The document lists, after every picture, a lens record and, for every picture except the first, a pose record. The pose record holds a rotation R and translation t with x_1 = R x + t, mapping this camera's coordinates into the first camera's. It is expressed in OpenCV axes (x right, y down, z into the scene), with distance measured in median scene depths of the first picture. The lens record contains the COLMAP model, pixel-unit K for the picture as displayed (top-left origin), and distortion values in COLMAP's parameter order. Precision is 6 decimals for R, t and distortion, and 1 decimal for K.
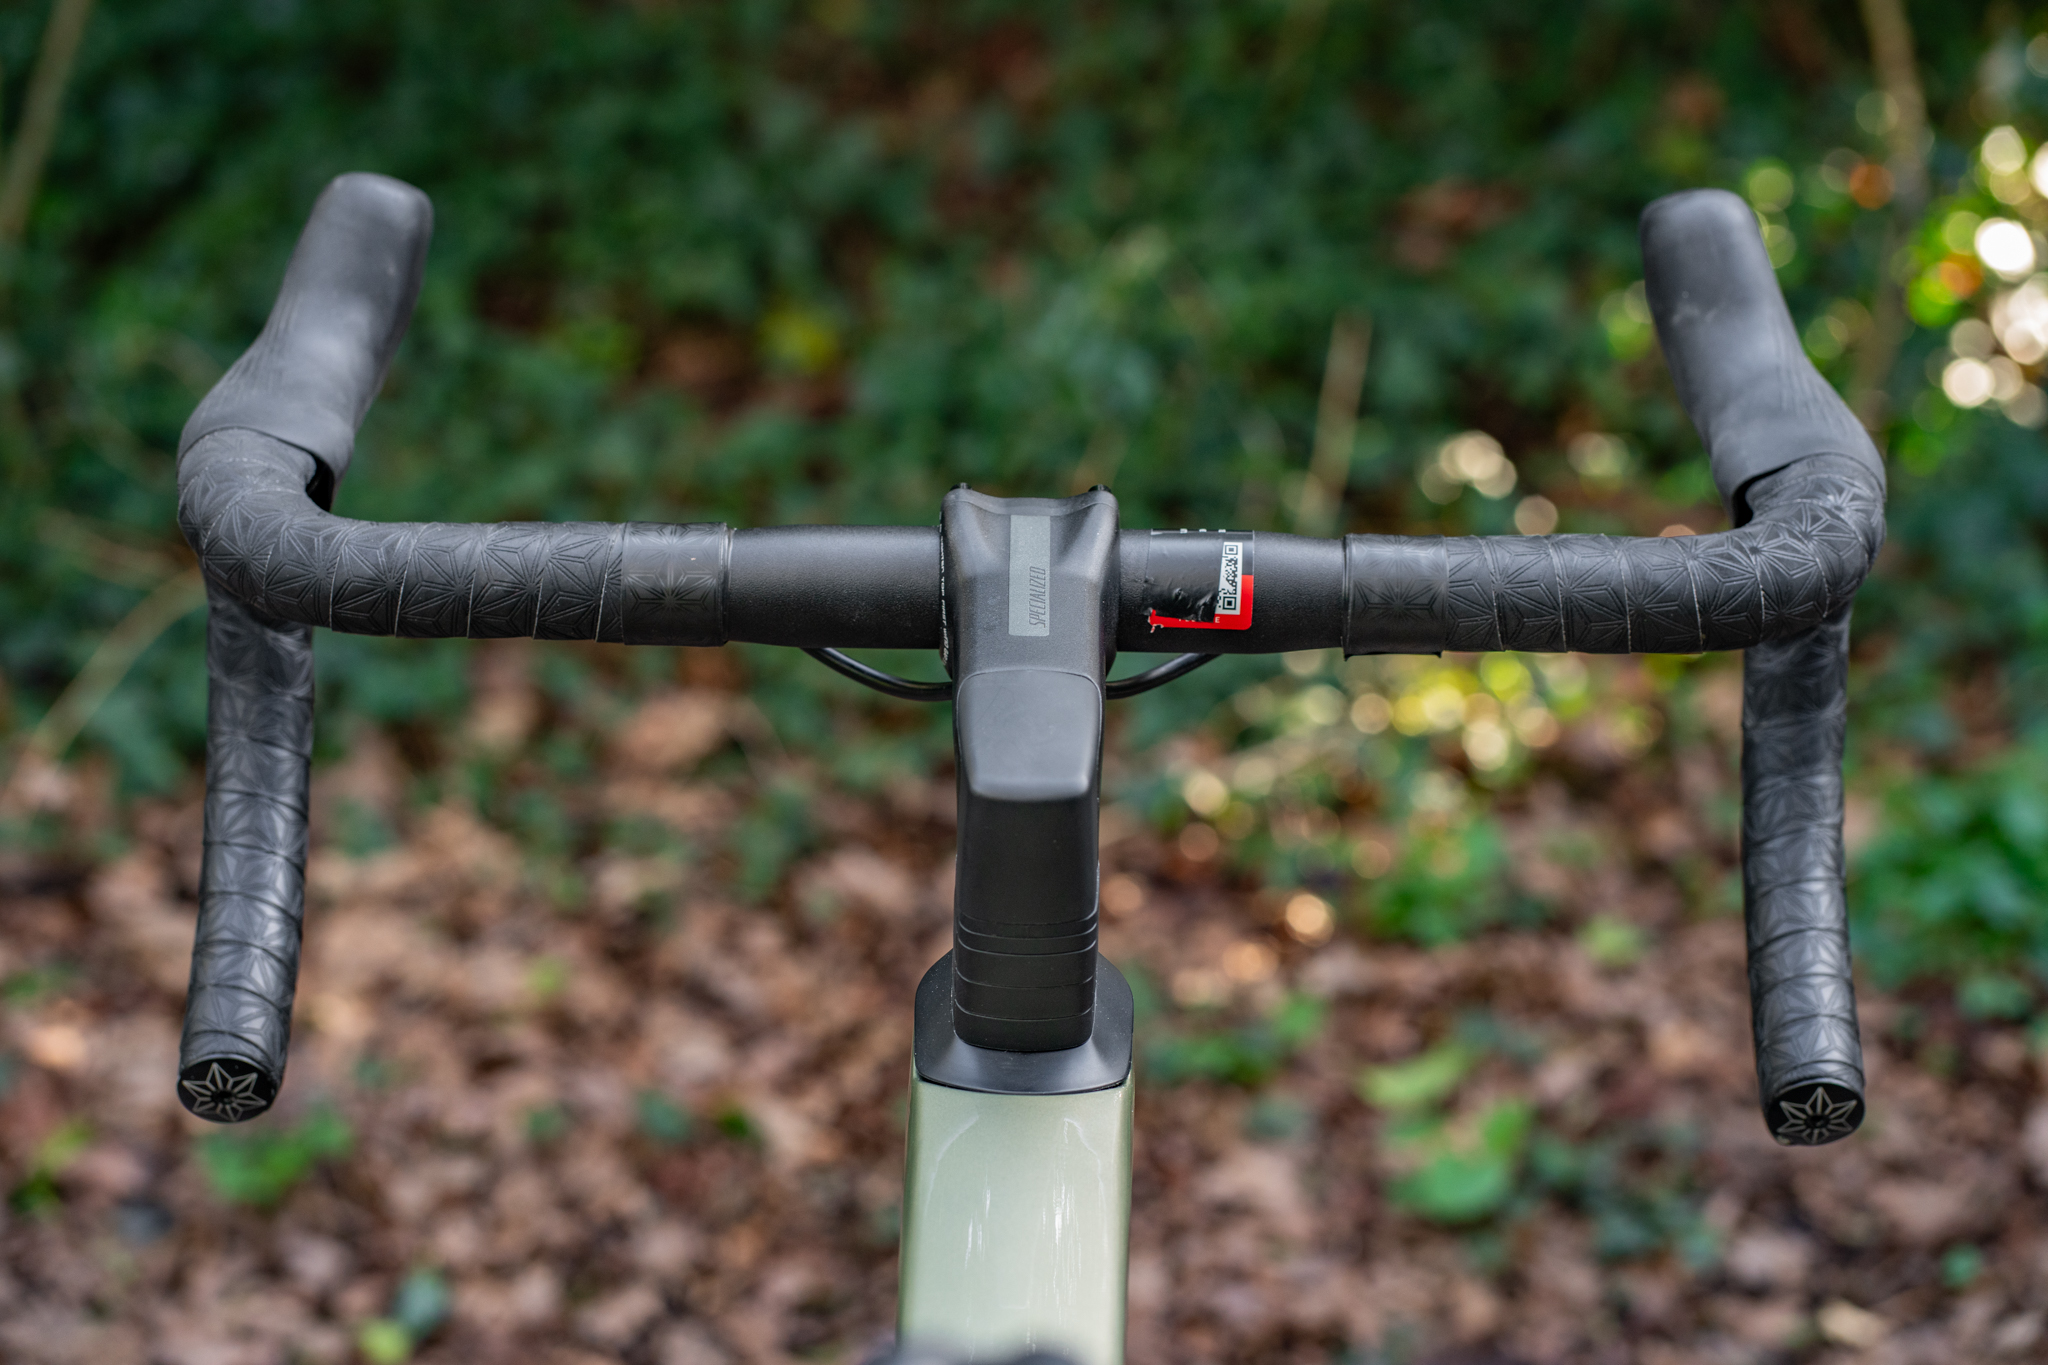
lens RADIAL K [[5683.0, 0, 1018.4], [0, 5683.0, 682.6], [0, 0, 1]] dist [0.035733, 0.000000]
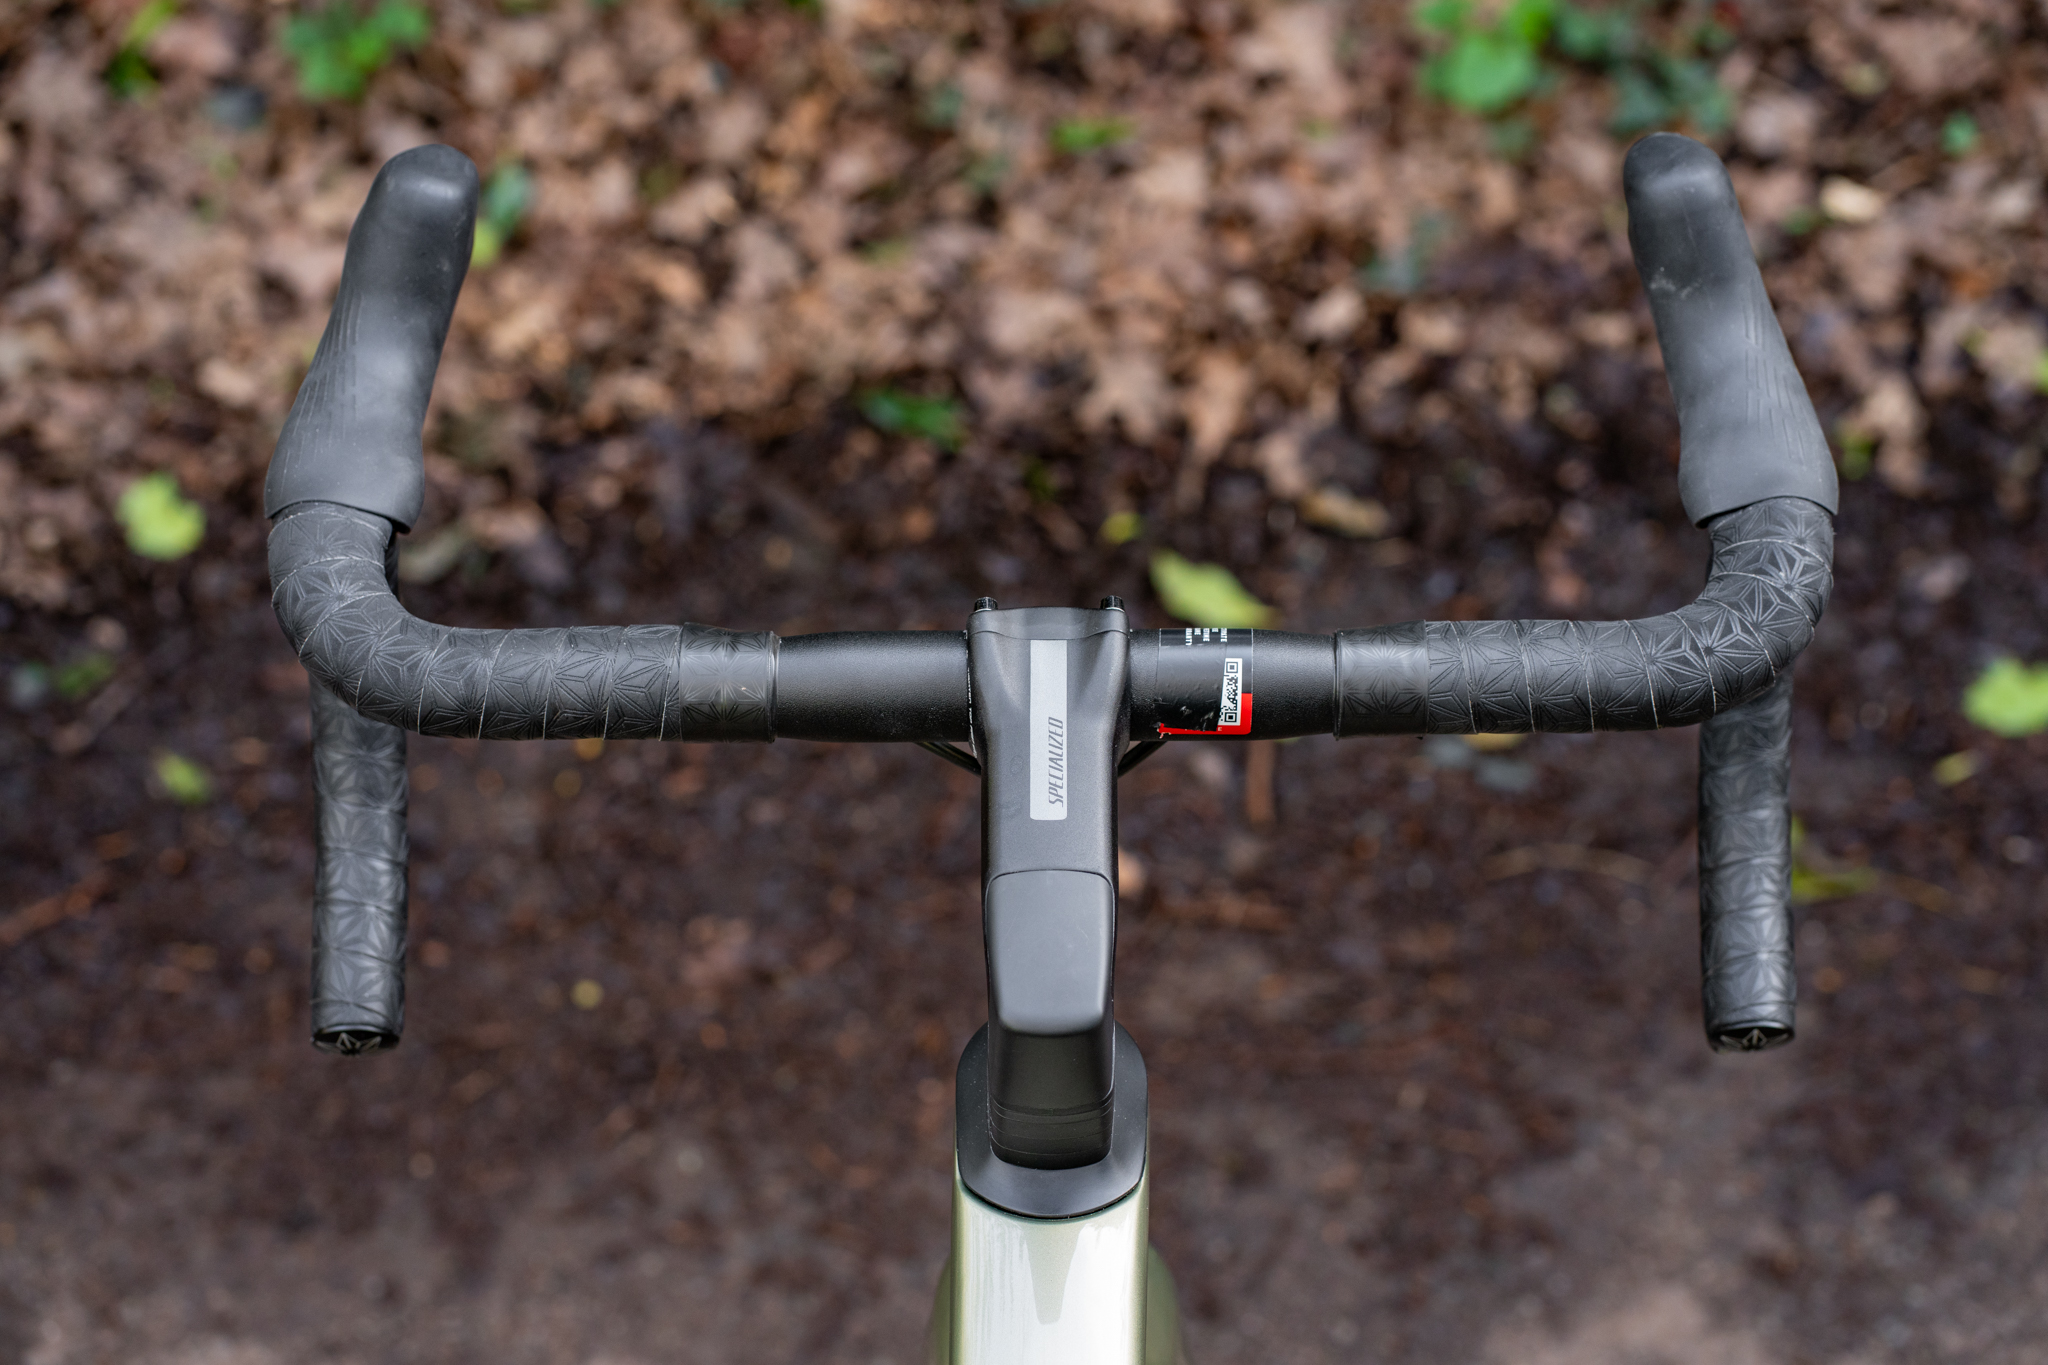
lens RADIAL K [[5683.0, 0, 1028.4], [0, 5683.0, 689.1], [0, 0, 1]] dist [0.035733, 0.000000]
pose [[0.999697, -0.017989, -0.016782, 0.015704], [0.023525, 0.898573, 0.438193, -0.480155], [0.007197, -0.438455, 0.898724, 0.008731]]
